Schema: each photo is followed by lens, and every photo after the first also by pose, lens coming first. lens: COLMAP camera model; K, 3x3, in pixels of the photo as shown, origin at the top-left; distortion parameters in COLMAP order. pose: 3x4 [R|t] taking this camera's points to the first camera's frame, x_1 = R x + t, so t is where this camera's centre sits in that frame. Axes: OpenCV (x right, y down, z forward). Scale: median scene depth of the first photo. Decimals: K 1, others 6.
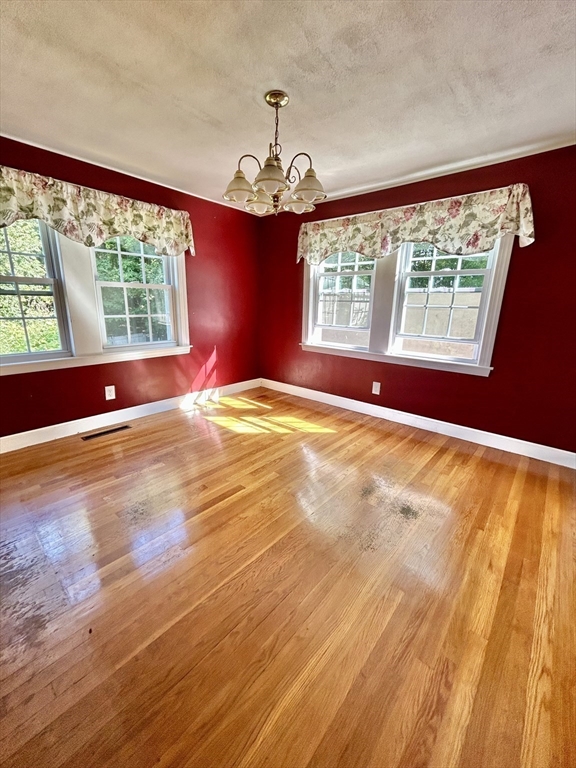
lens RADIAL K [[311.8, 0, 288.0], [0, 311.8, 384.0], [0, 0, 1]] dist [0.007713, 0.000267]
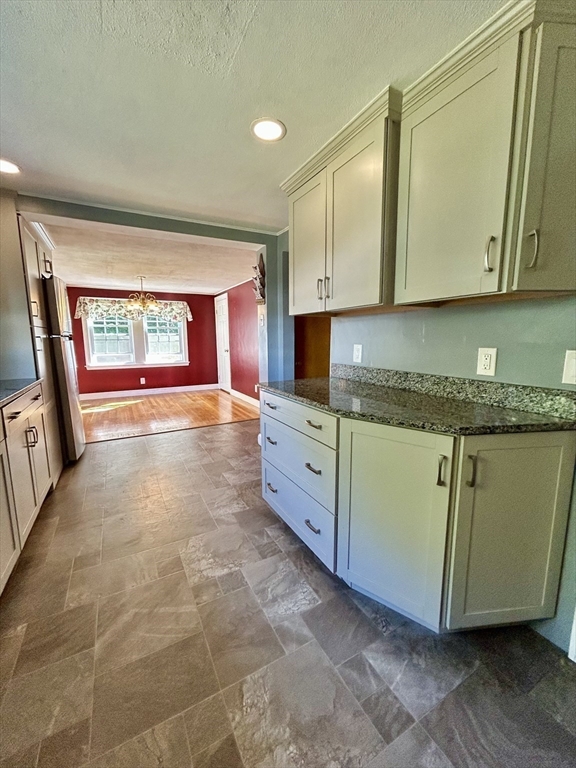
lens RADIAL K [[311.8, 0, 288.0], [0, 311.8, 384.0], [0, 0, 1]] dist [0.007713, 0.000267]
pose [[0.356366, -0.139692, 0.923845, -1.356957], [0.267623, 0.962594, 0.042318, 0.213770], [-0.895199, 0.232162, 0.380421, -0.661784]]
